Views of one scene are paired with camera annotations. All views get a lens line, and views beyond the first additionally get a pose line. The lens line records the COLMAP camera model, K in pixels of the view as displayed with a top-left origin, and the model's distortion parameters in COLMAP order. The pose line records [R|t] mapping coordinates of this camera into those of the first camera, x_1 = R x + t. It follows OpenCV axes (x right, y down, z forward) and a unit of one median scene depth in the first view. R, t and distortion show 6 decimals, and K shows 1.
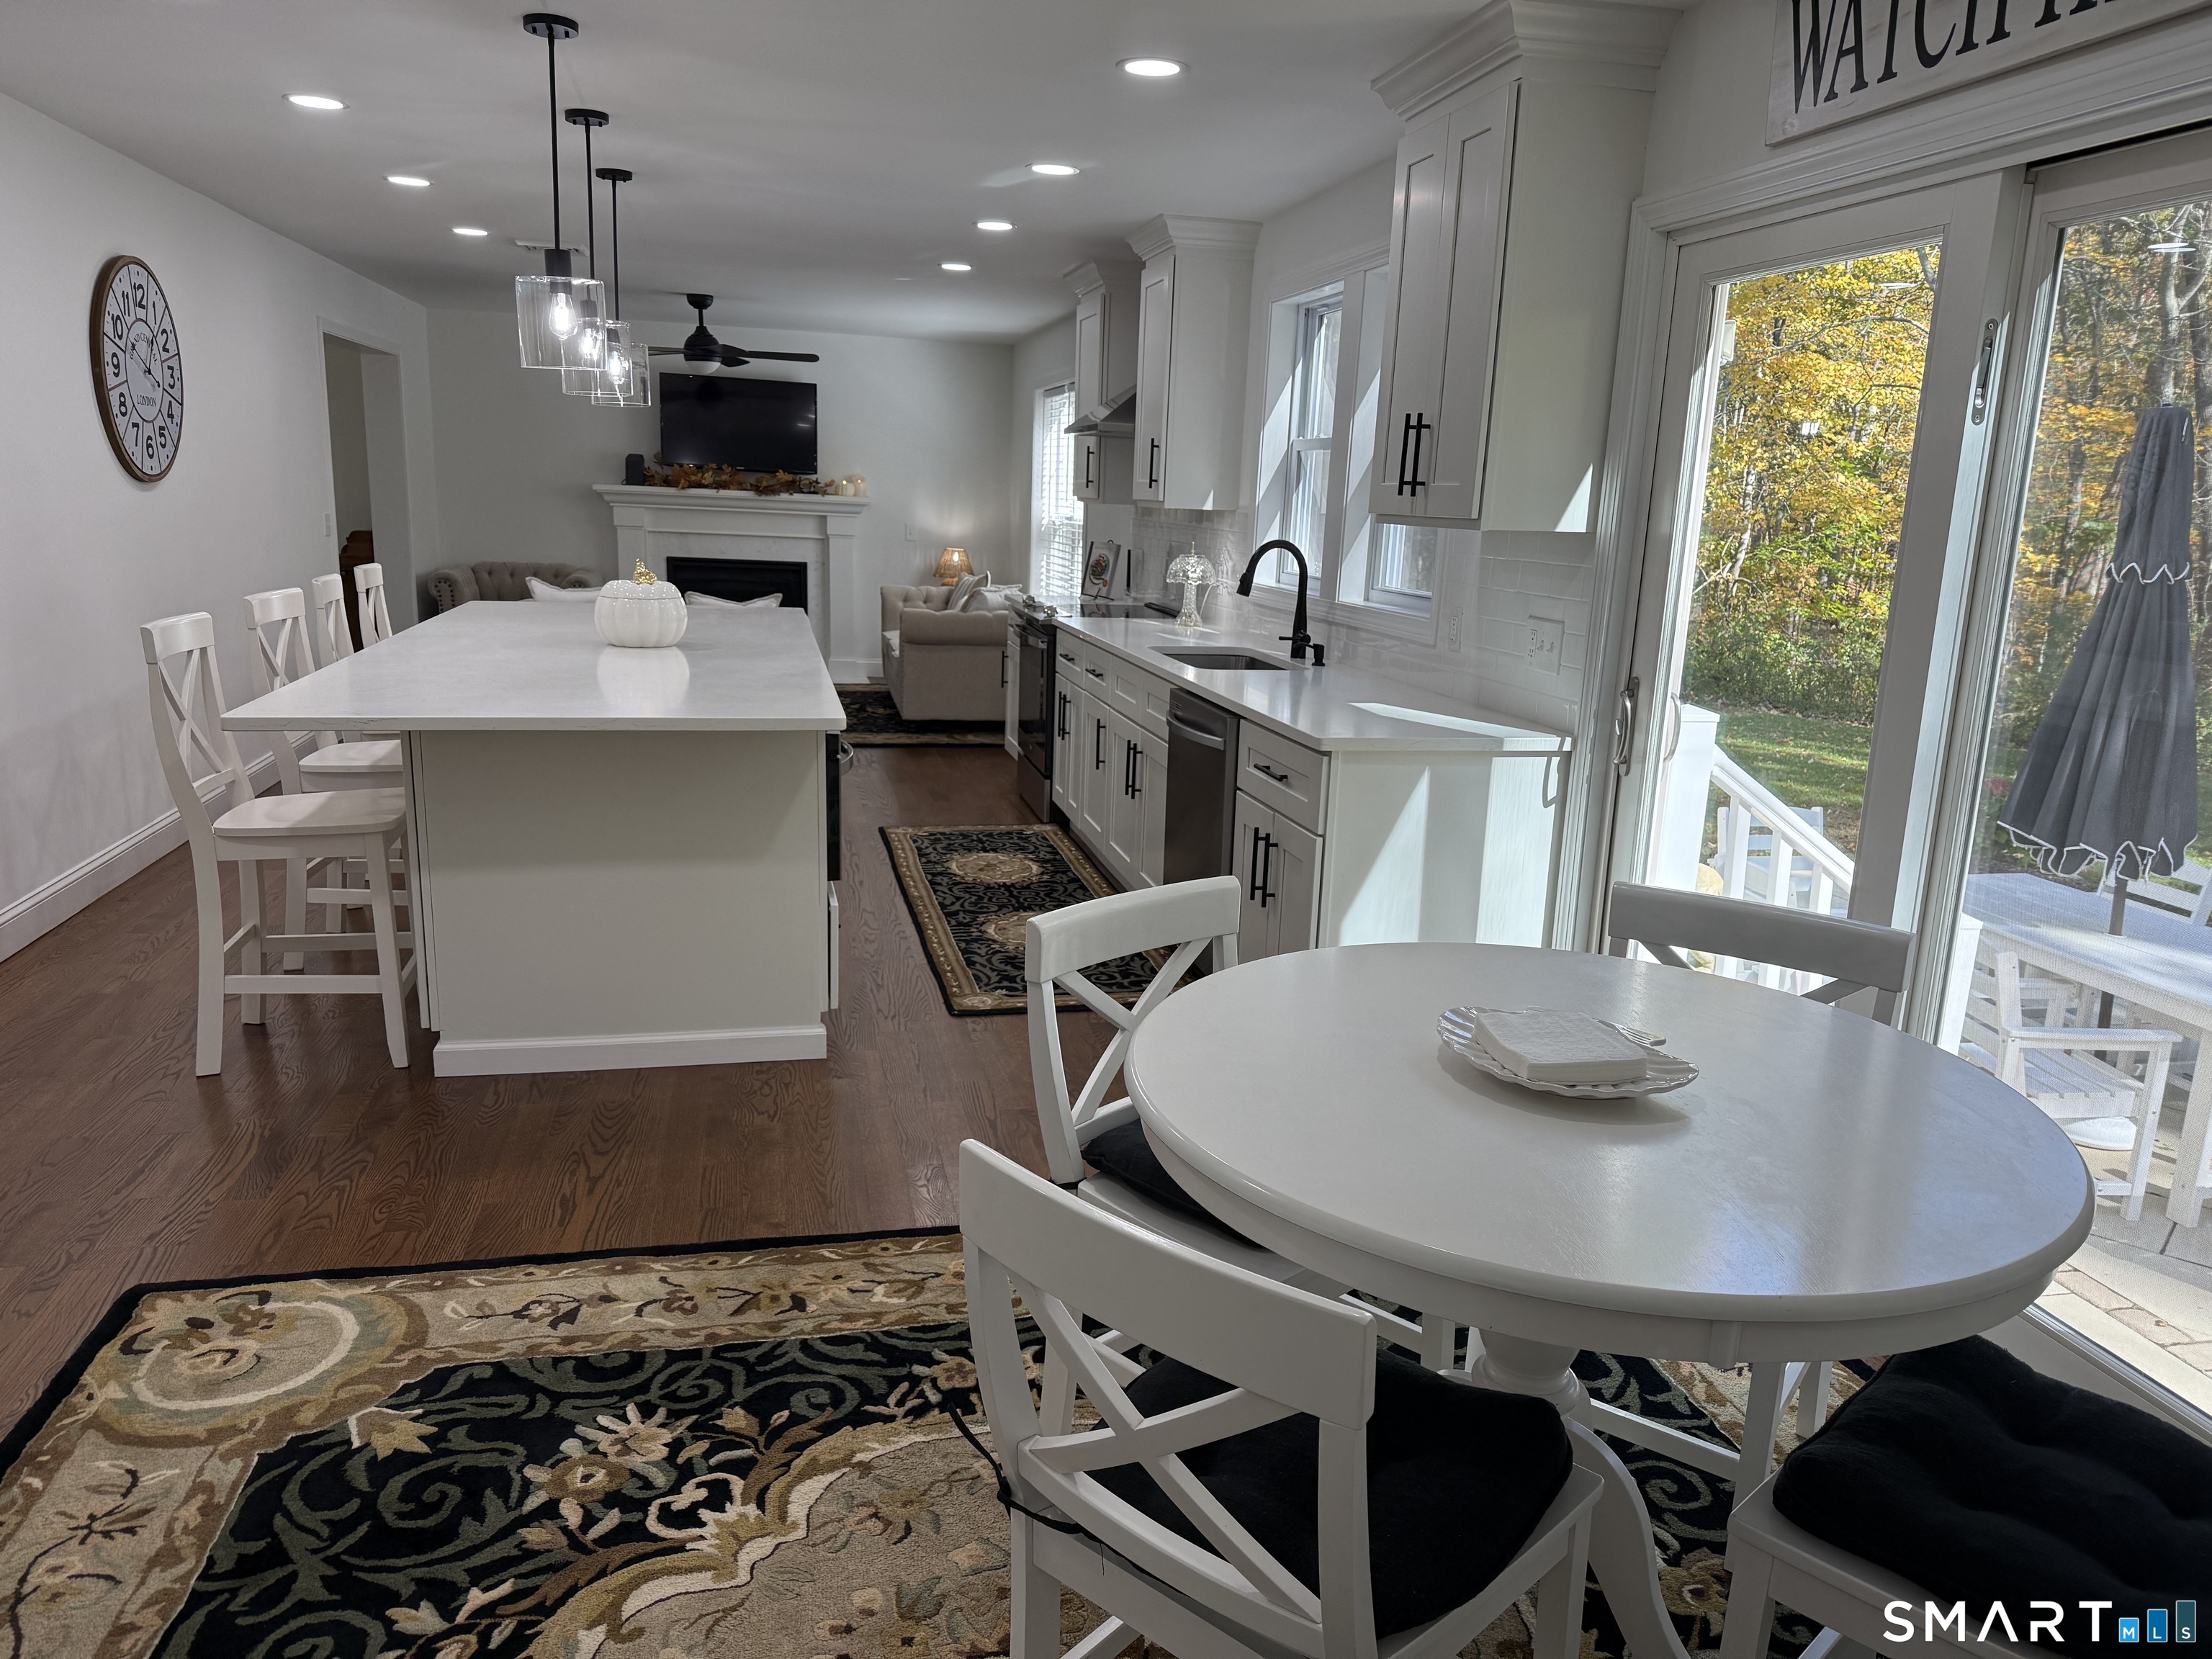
lens RADIAL K [[1541.8, 0, 1111.8], [0, 1541.8, 830.5], [0, 0, 1]] dist [0.054772, -0.008135]
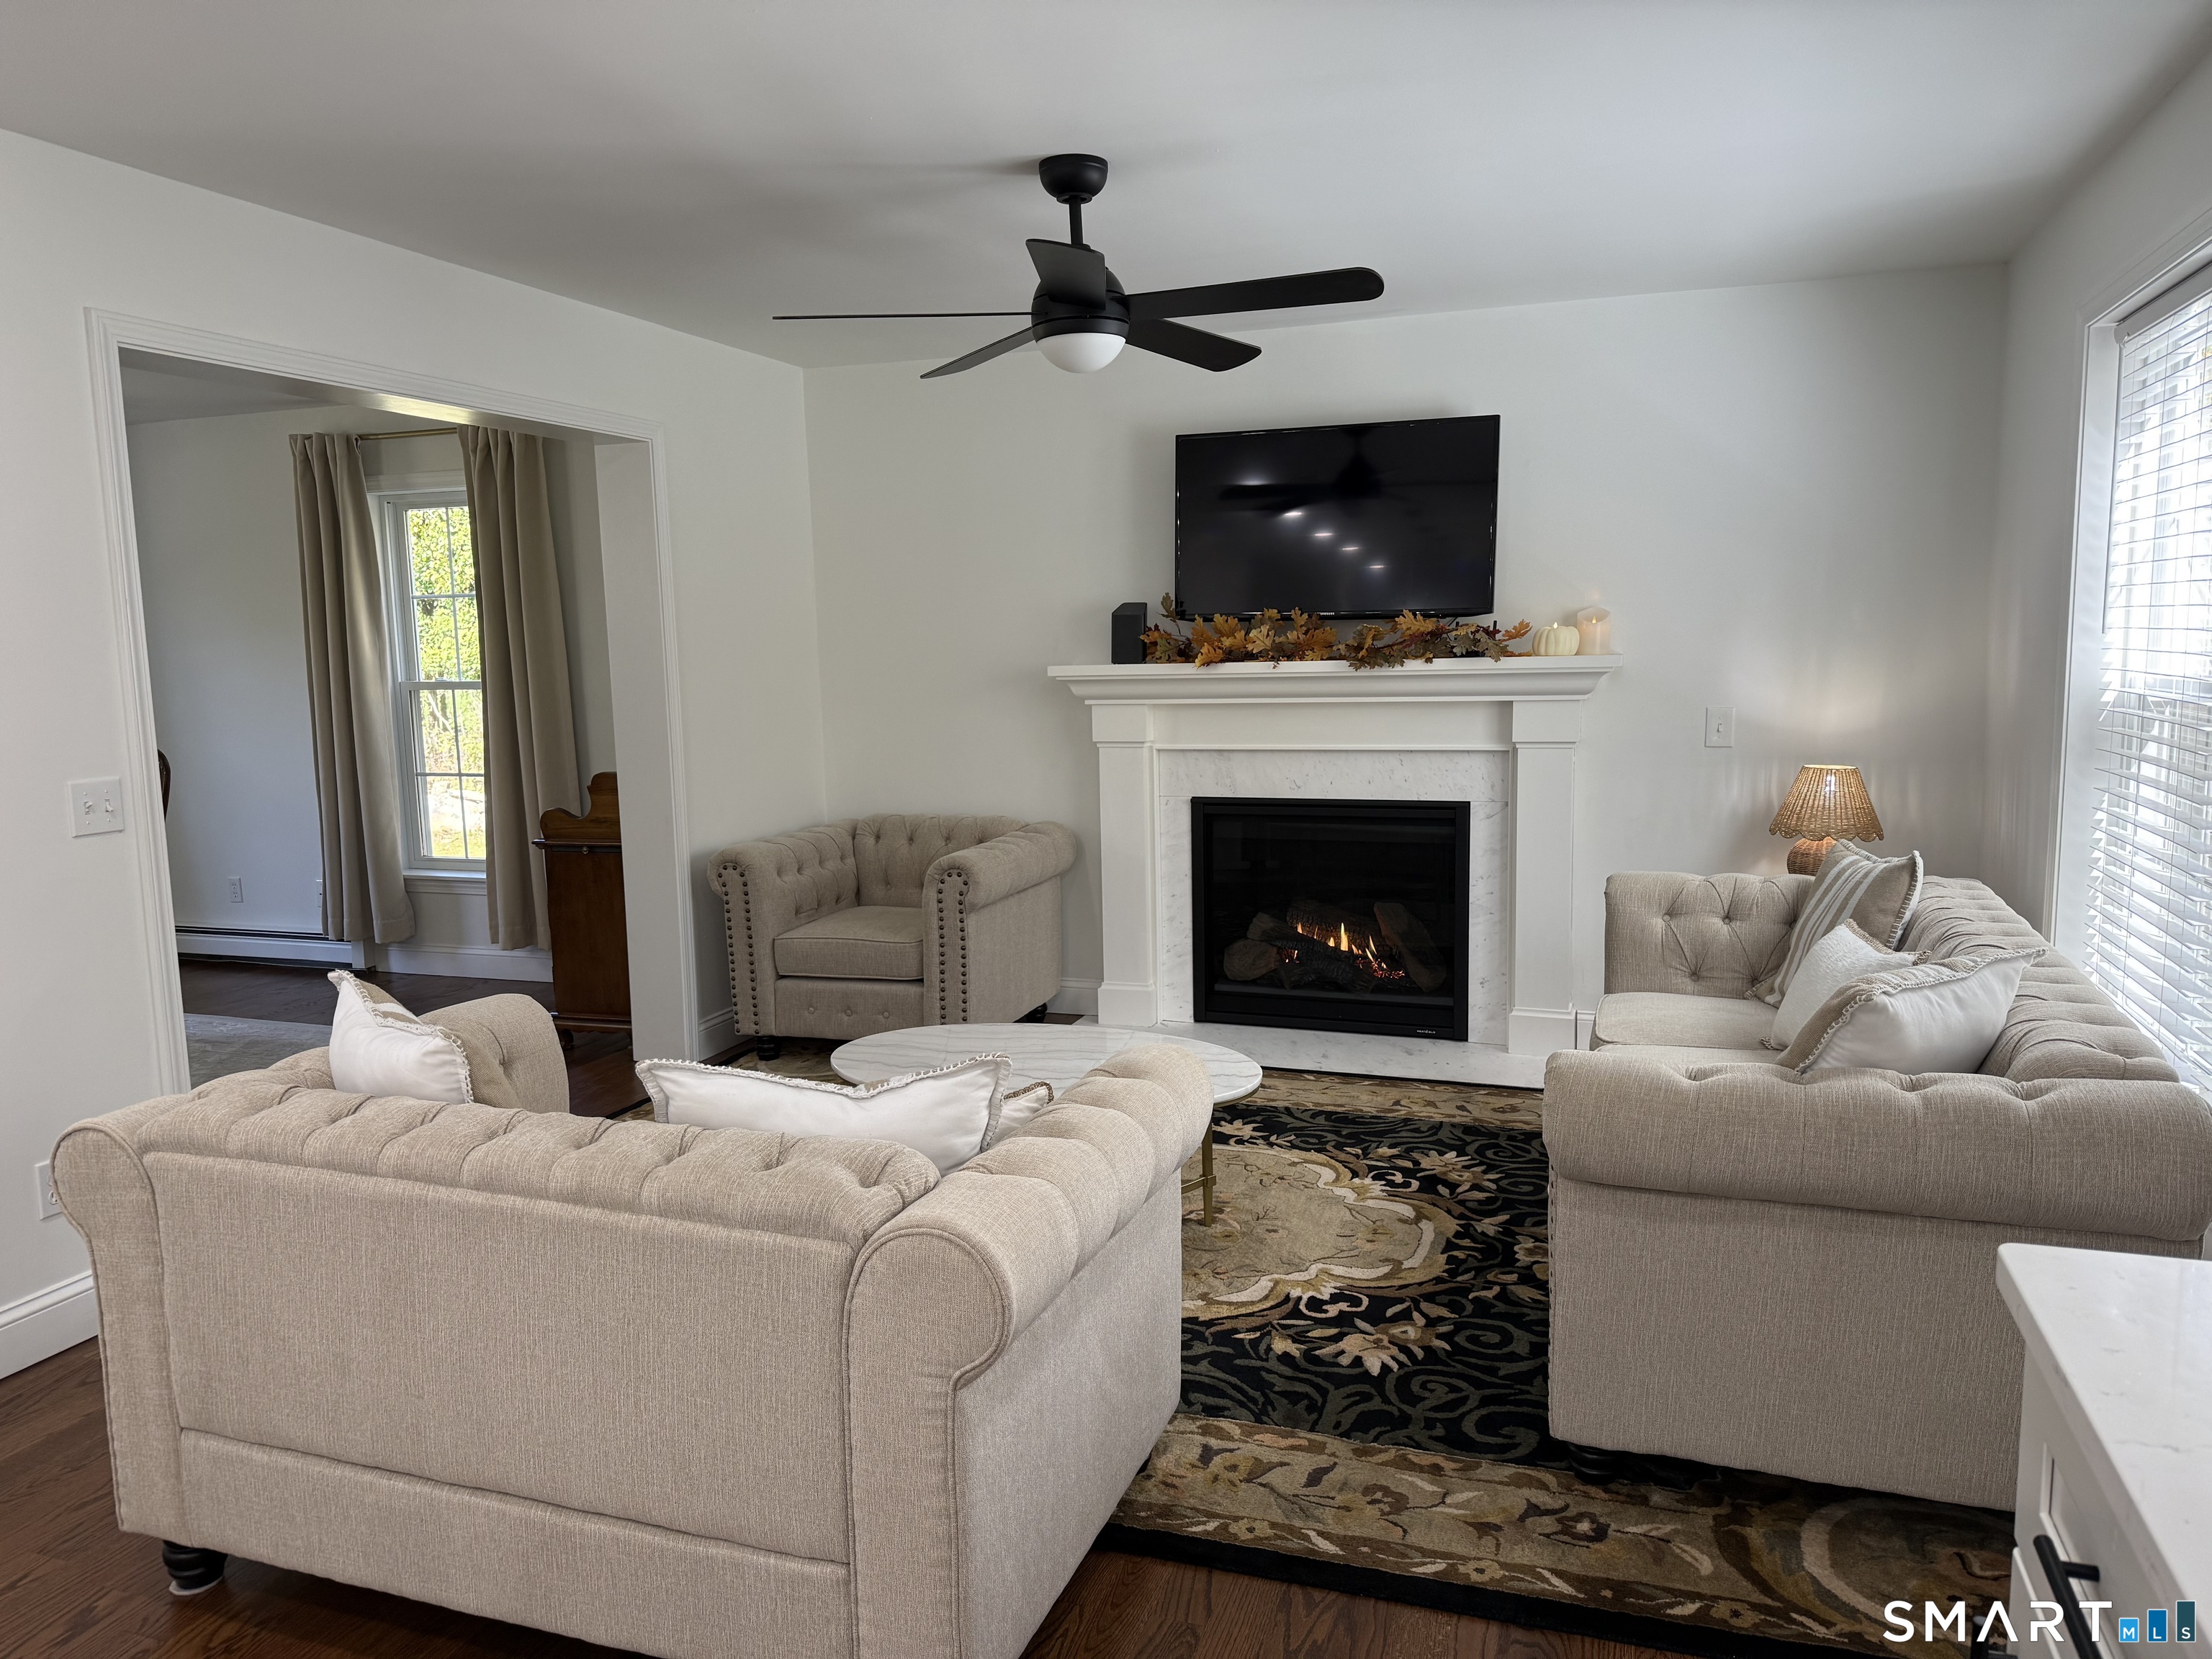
lens RADIAL K [[1541.8, 0, 1106.9], [0, 1541.8, 840.2], [0, 0, 1]] dist [0.054772, -0.008135]
pose [[0.845530, 0.008153, -0.533865, -0.043785], [-0.060949, 0.994821, -0.081338, -0.122456], [0.530437, 0.101313, 0.841648, 0.575050]]
